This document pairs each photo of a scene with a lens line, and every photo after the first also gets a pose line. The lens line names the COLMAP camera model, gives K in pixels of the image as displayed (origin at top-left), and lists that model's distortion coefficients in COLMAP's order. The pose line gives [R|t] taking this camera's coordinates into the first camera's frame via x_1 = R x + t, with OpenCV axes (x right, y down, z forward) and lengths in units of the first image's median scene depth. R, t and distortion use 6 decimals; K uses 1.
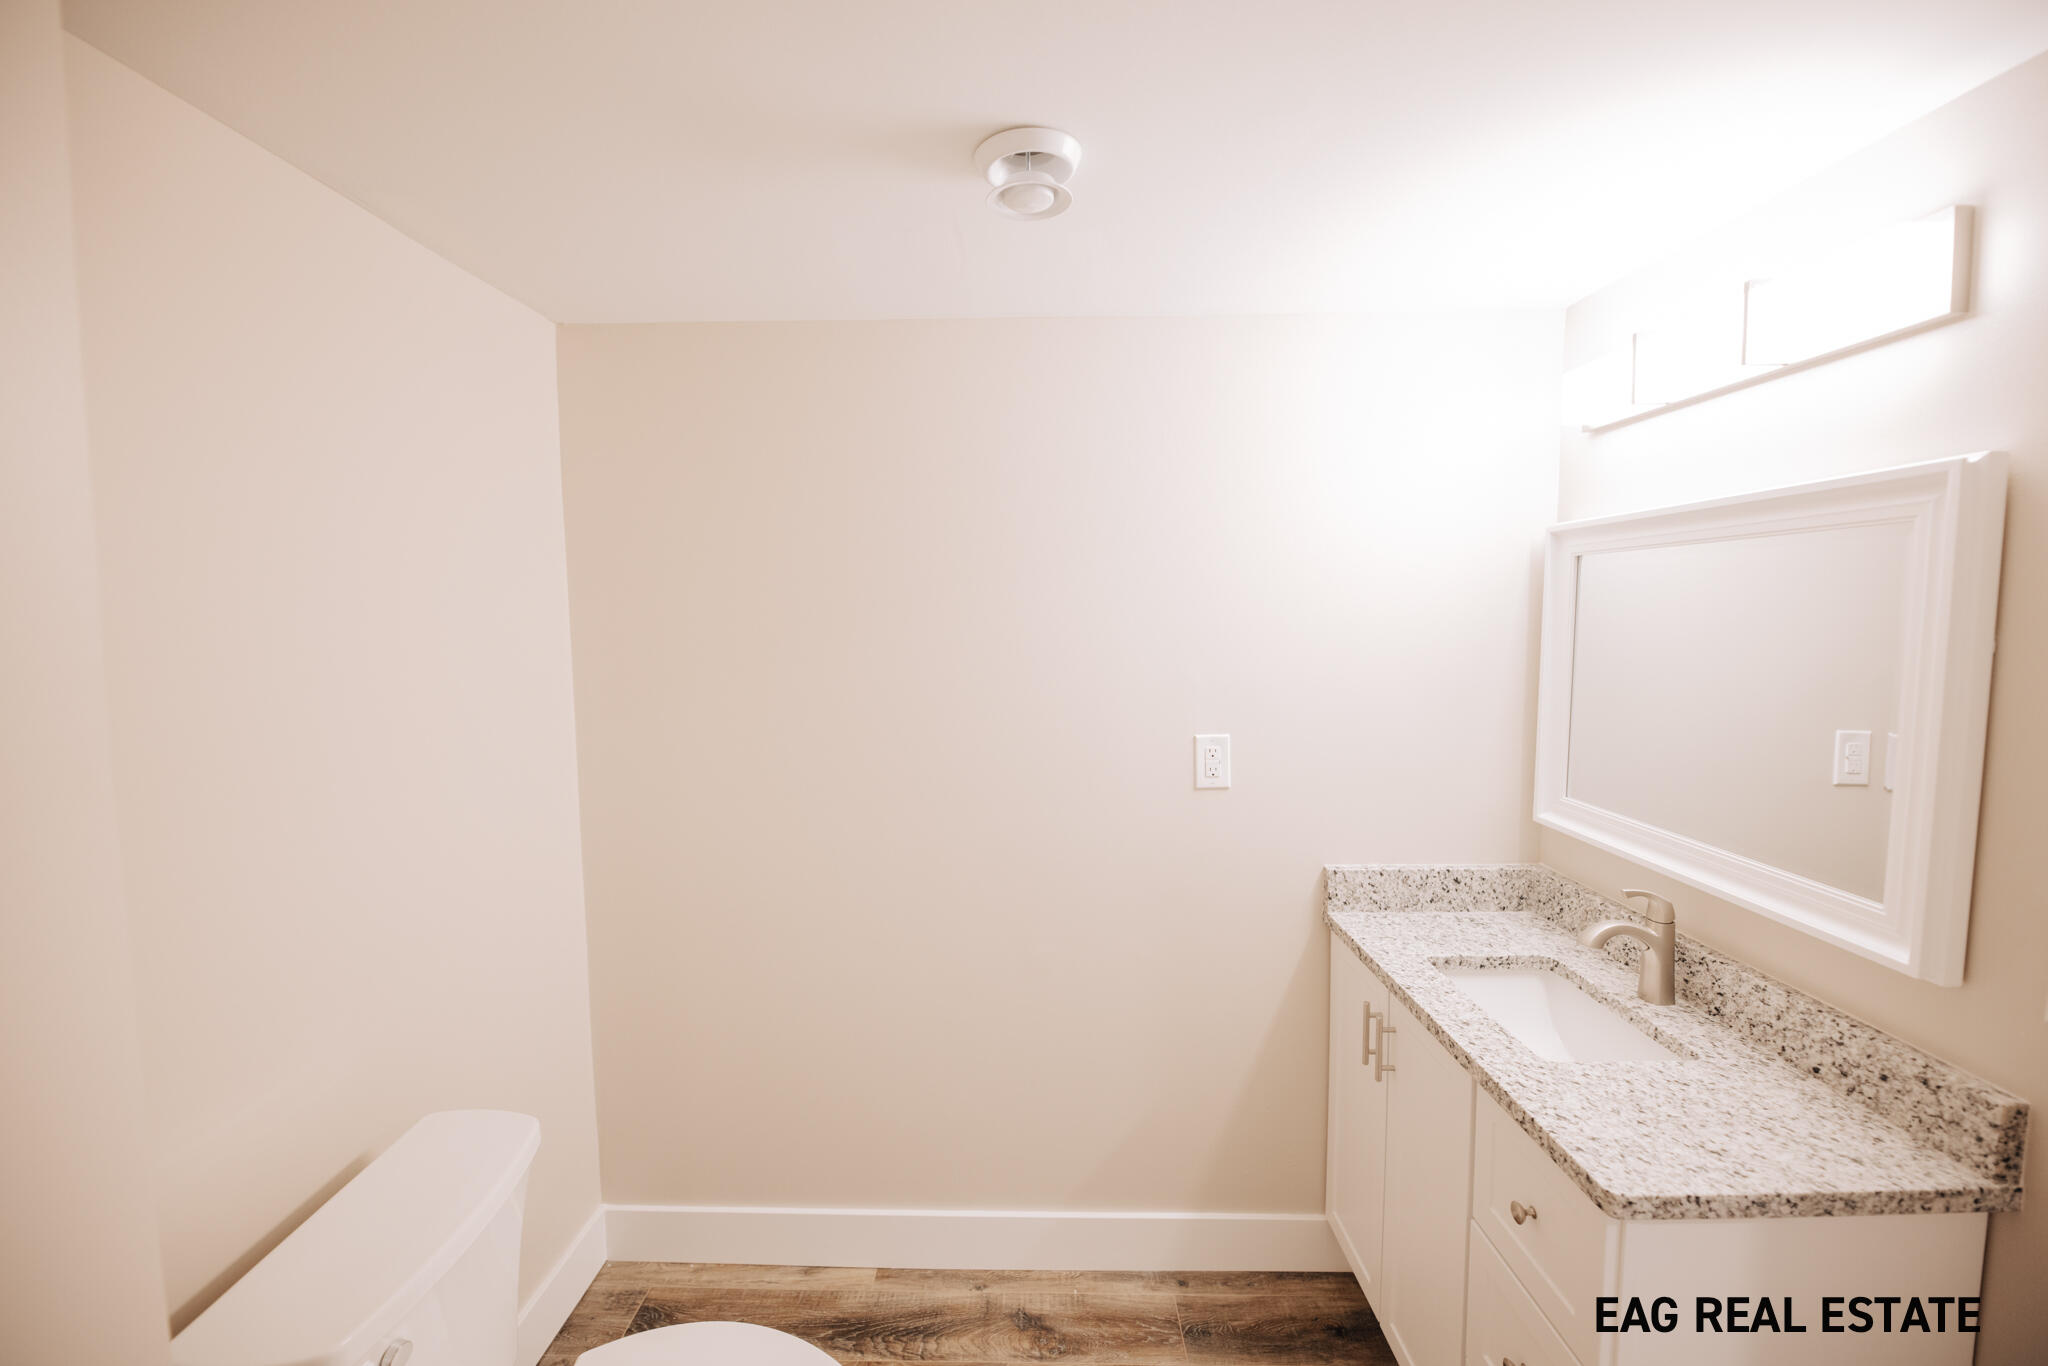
lens RADIAL K [[819.0, 0, 1022.4], [0, 819.0, 686.9], [0, 0, 1]] dist [-0.000458, -0.004406]
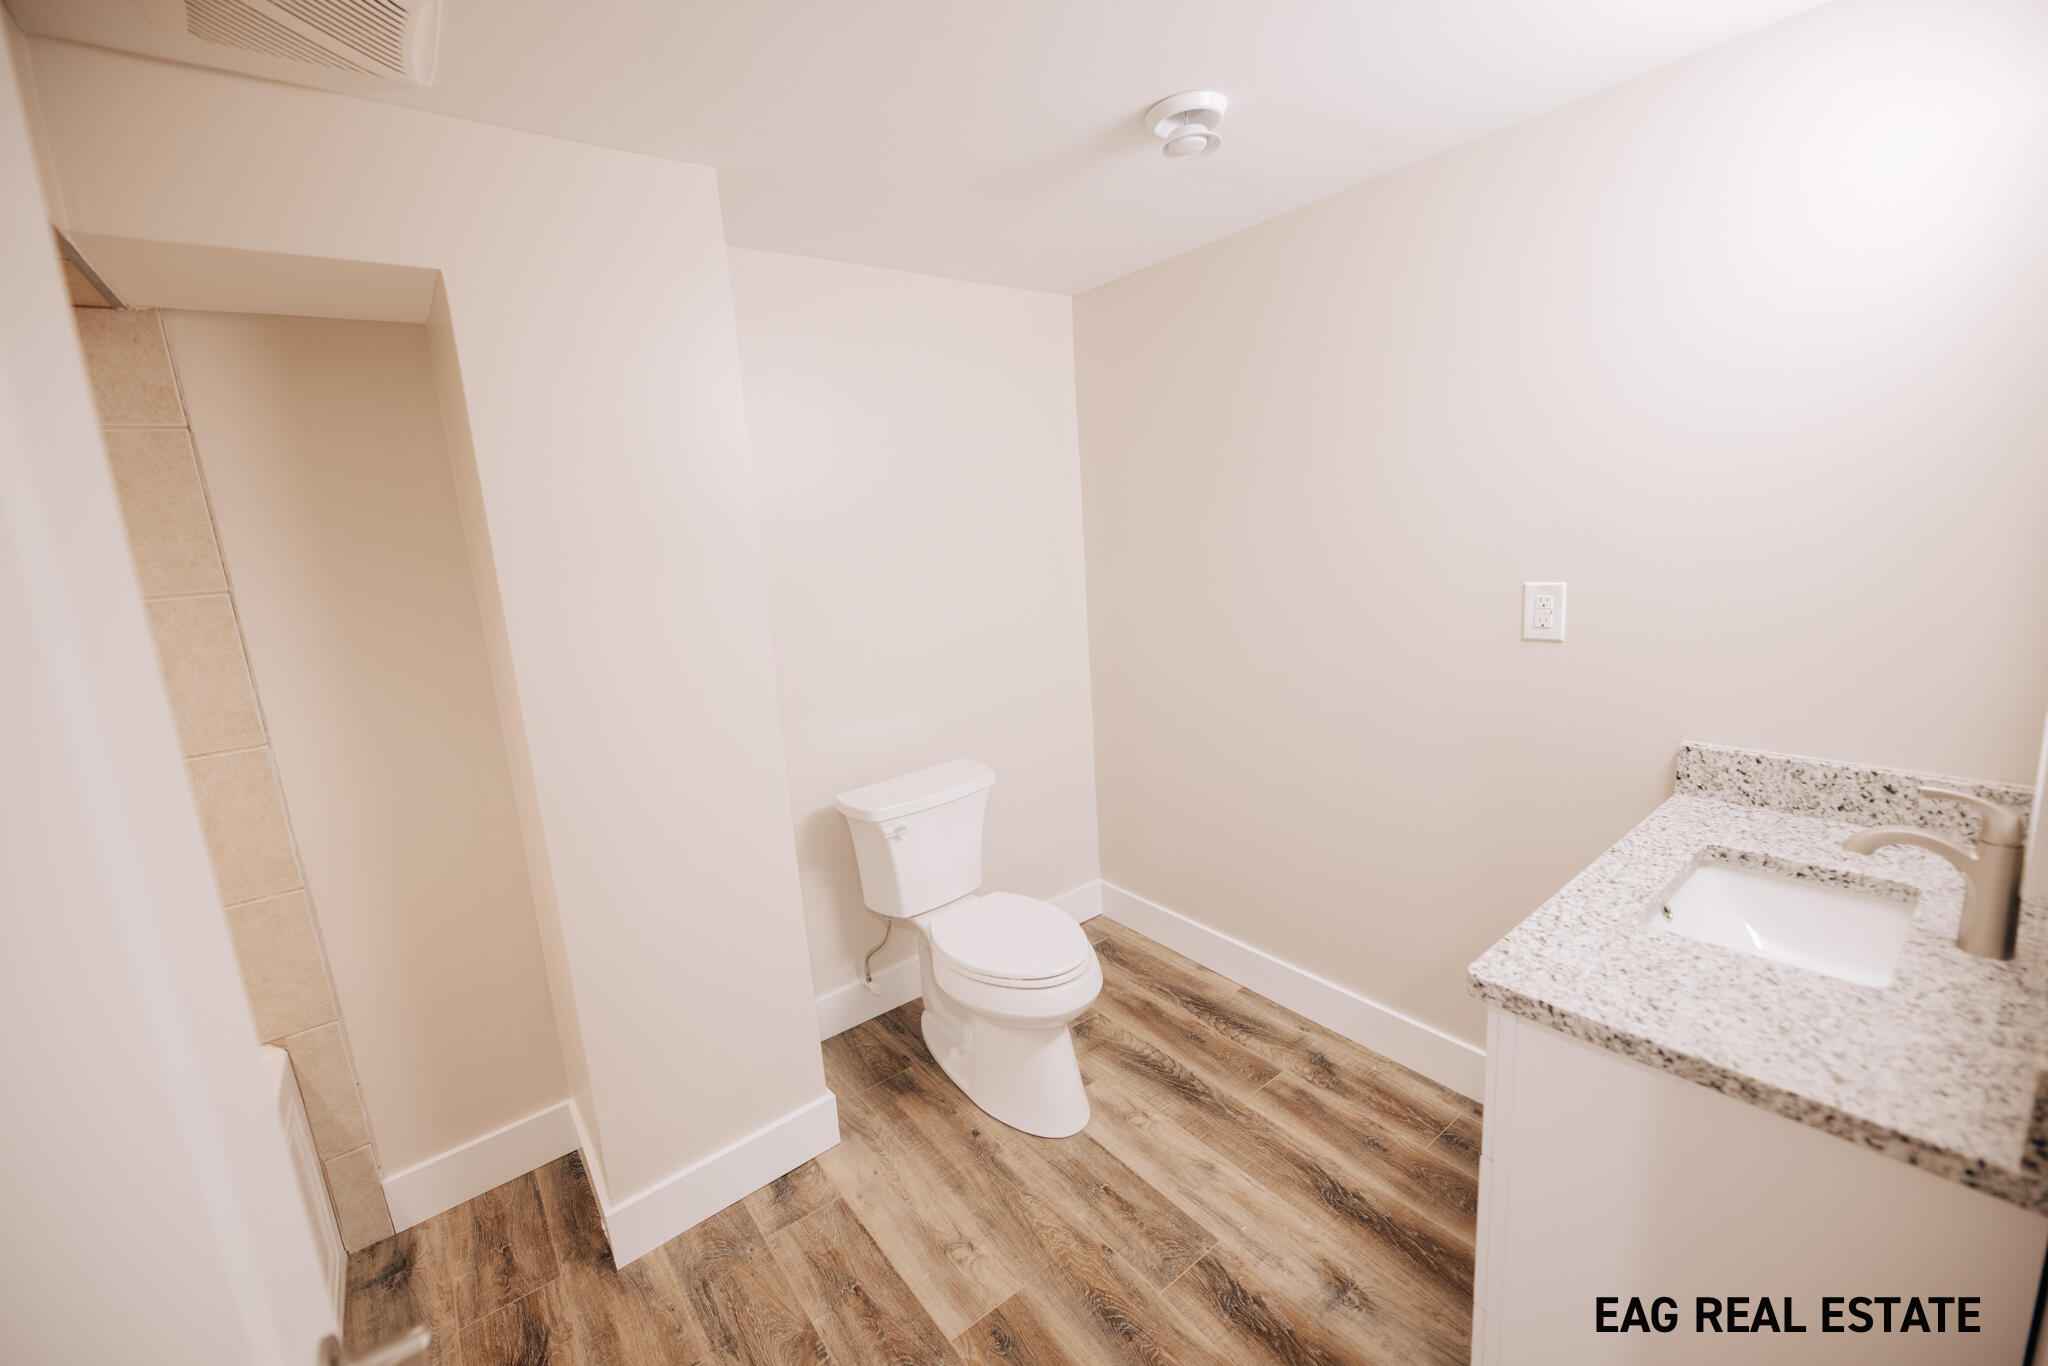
lens RADIAL K [[817.4, 0, 1022.5], [0, 817.4, 680.2], [0, 0, 1]] dist [-0.000831, -0.003682]
pose [[0.624591, 0.113715, -0.772628, 0.598316], [-0.009777, 0.990403, 0.137864, 0.045486], [0.780891, -0.078554, 0.619709, -0.060685]]
